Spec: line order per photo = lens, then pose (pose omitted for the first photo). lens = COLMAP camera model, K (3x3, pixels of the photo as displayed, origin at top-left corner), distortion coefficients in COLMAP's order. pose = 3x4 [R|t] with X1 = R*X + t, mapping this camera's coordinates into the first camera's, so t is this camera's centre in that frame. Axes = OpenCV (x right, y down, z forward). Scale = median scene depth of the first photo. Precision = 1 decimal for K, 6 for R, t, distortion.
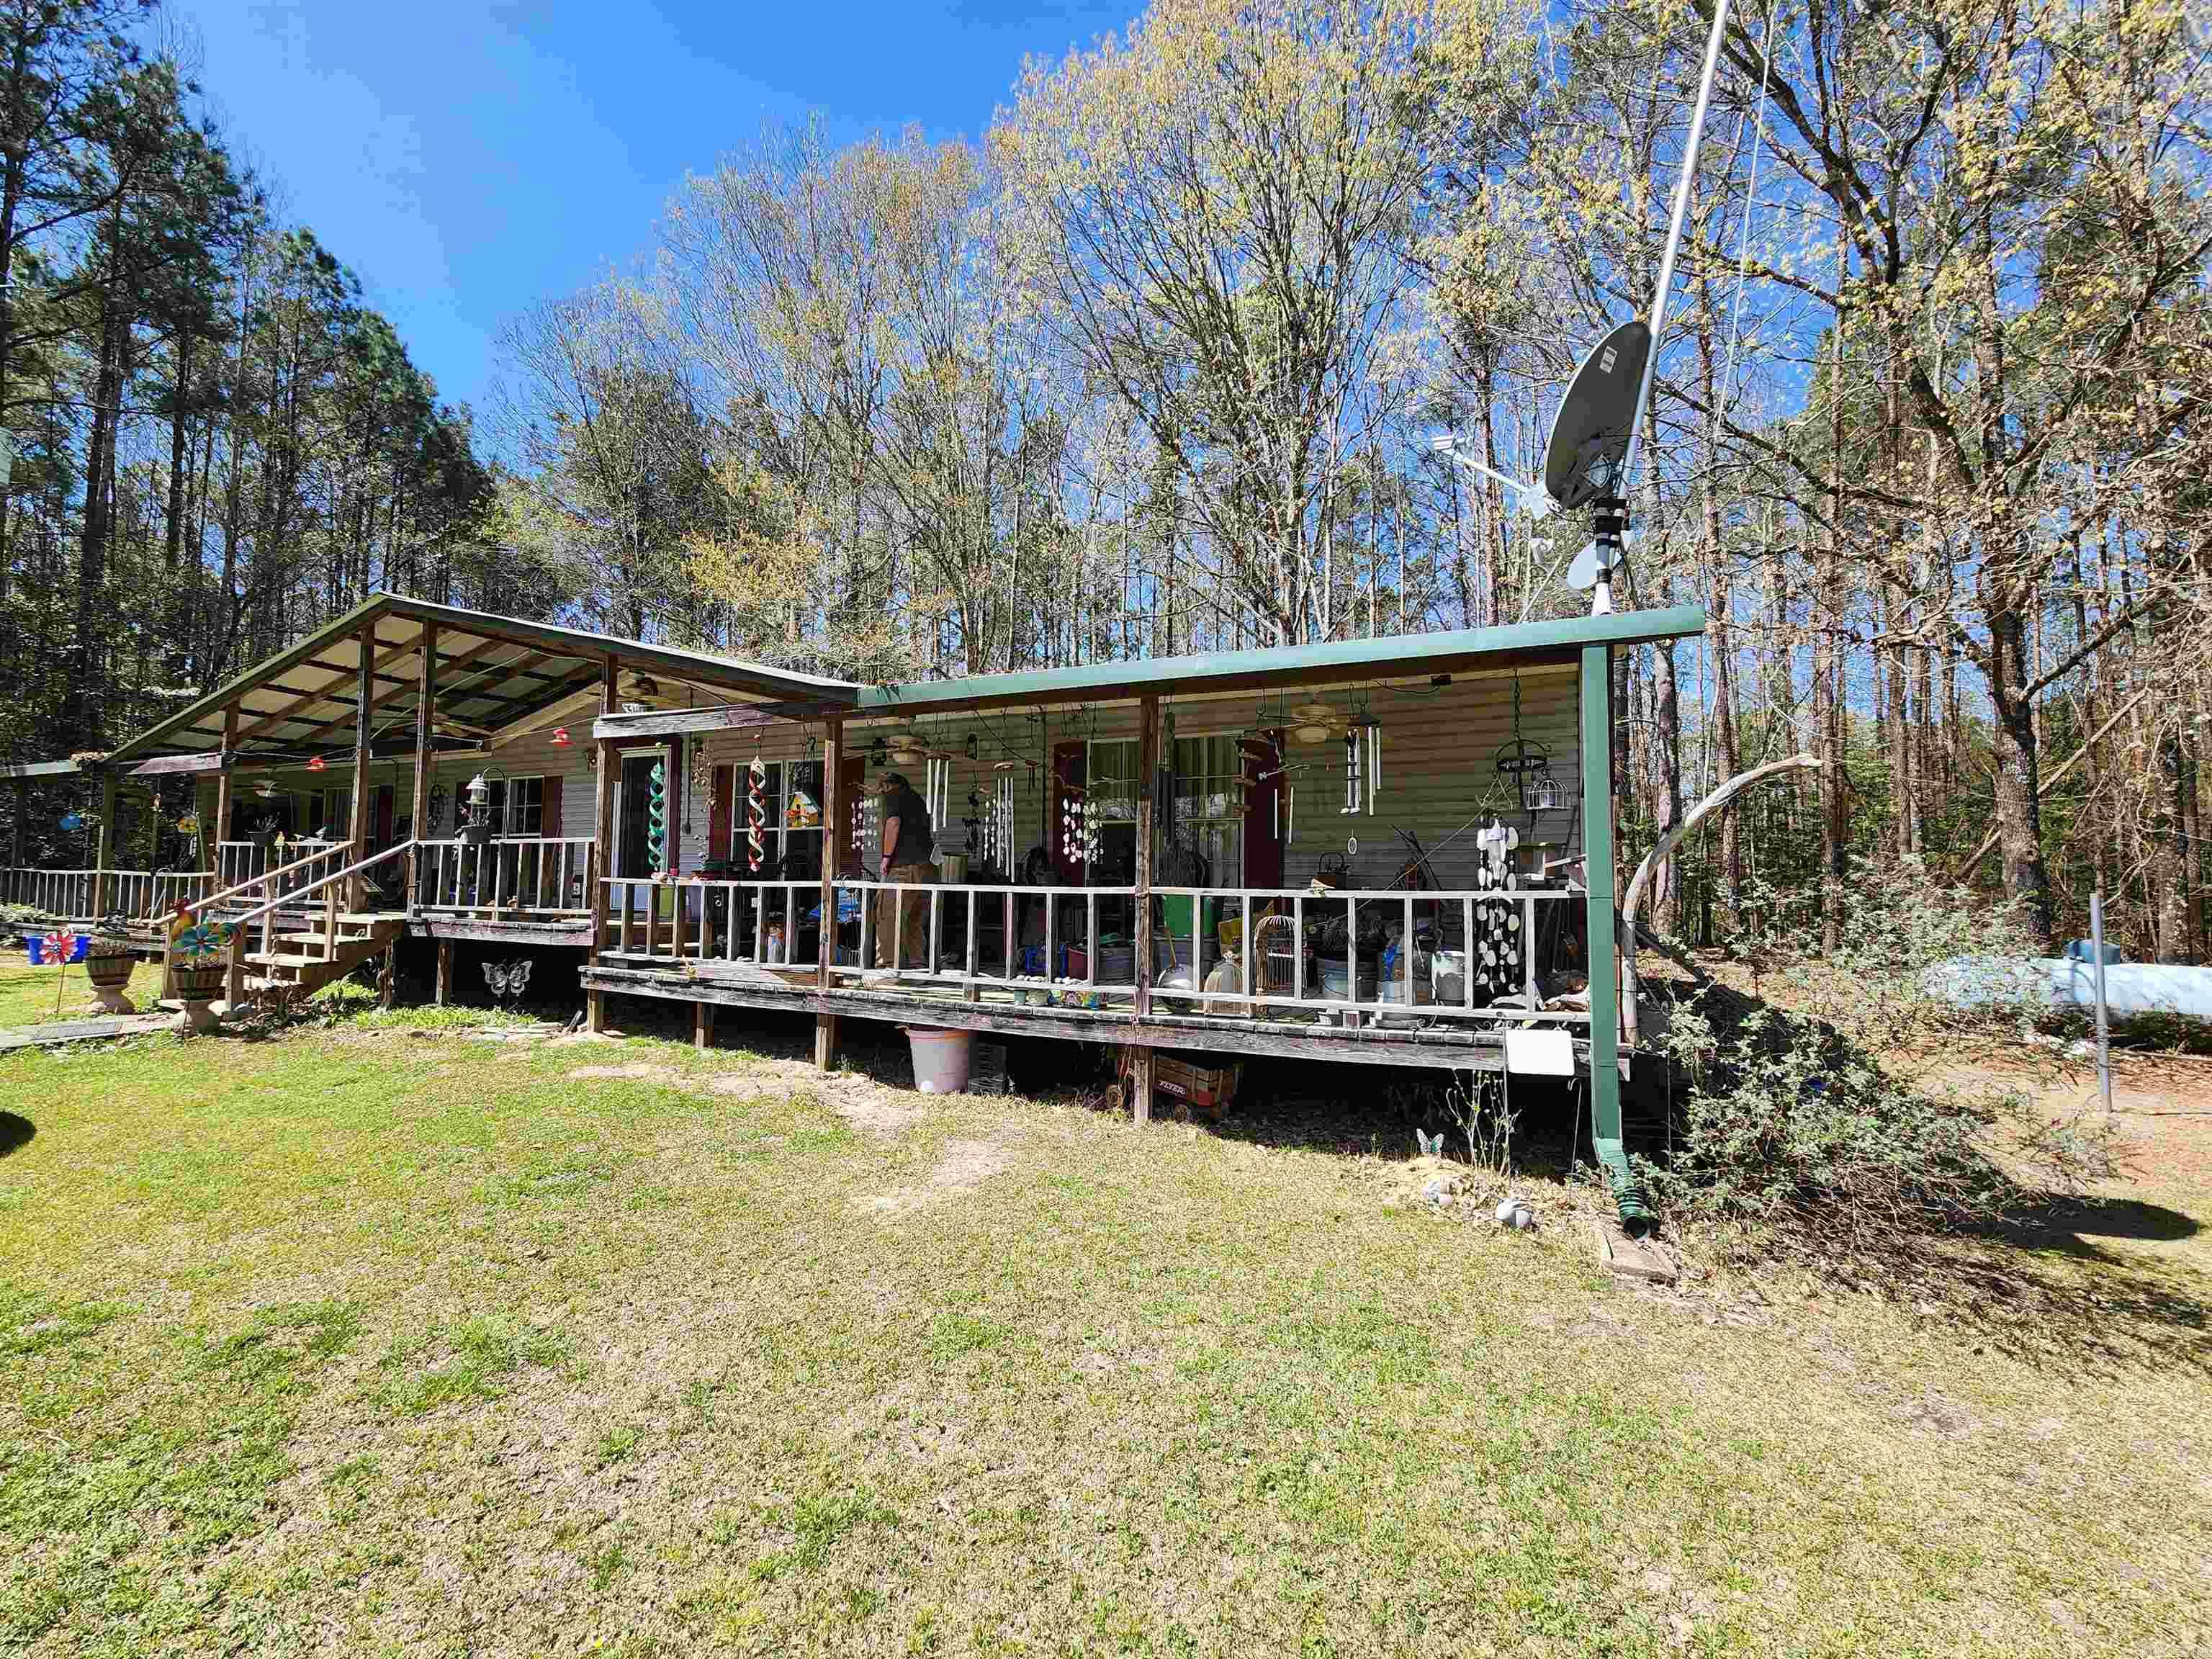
lens RADIAL K [[912.8, 0, 1120.8], [0, 912.8, 834.0], [0, 0, 1]] dist [-0.004030, 0.002031]
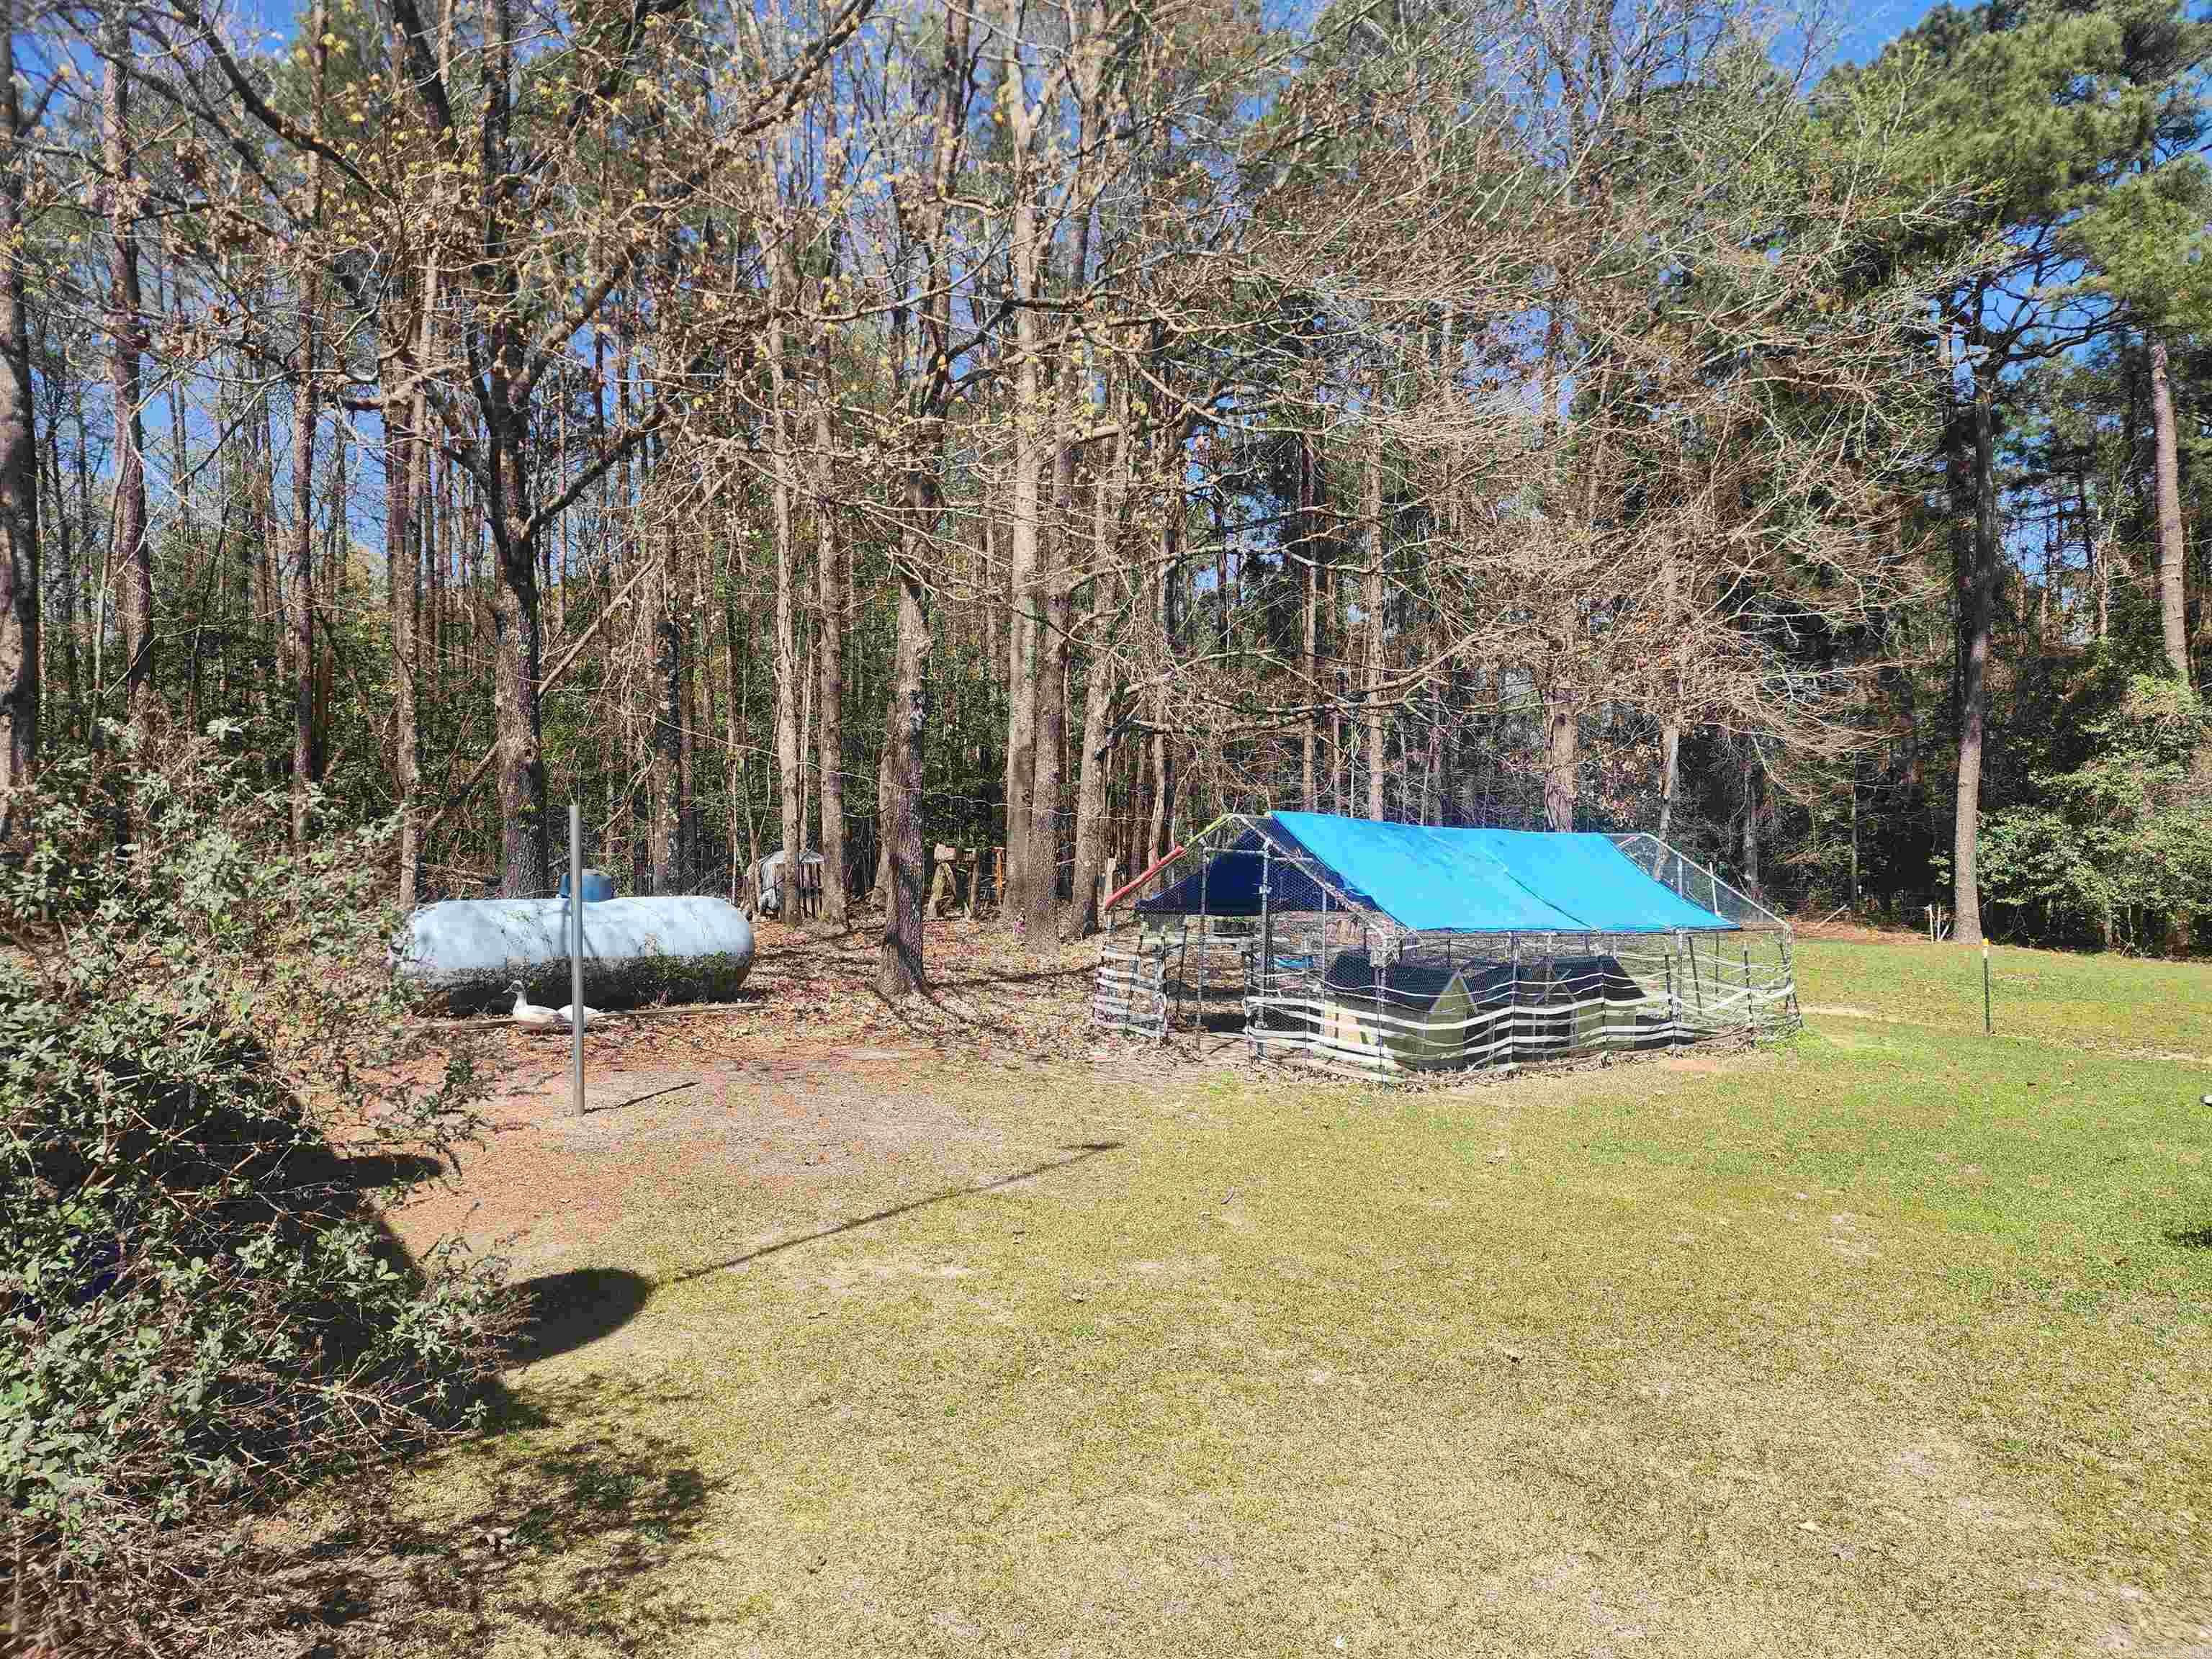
lens RADIAL K [[1444.1, 0, 1105.8], [0, 1444.1, 824.3], [0, 0, 1]] dist [0.009969, -0.022125]
pose [[0.416108, -0.027682, 0.908894, 0.168741], [-0.031887, 0.998478, 0.045009, 0.013004], [-0.908756, -0.047711, 0.414591, 0.124134]]
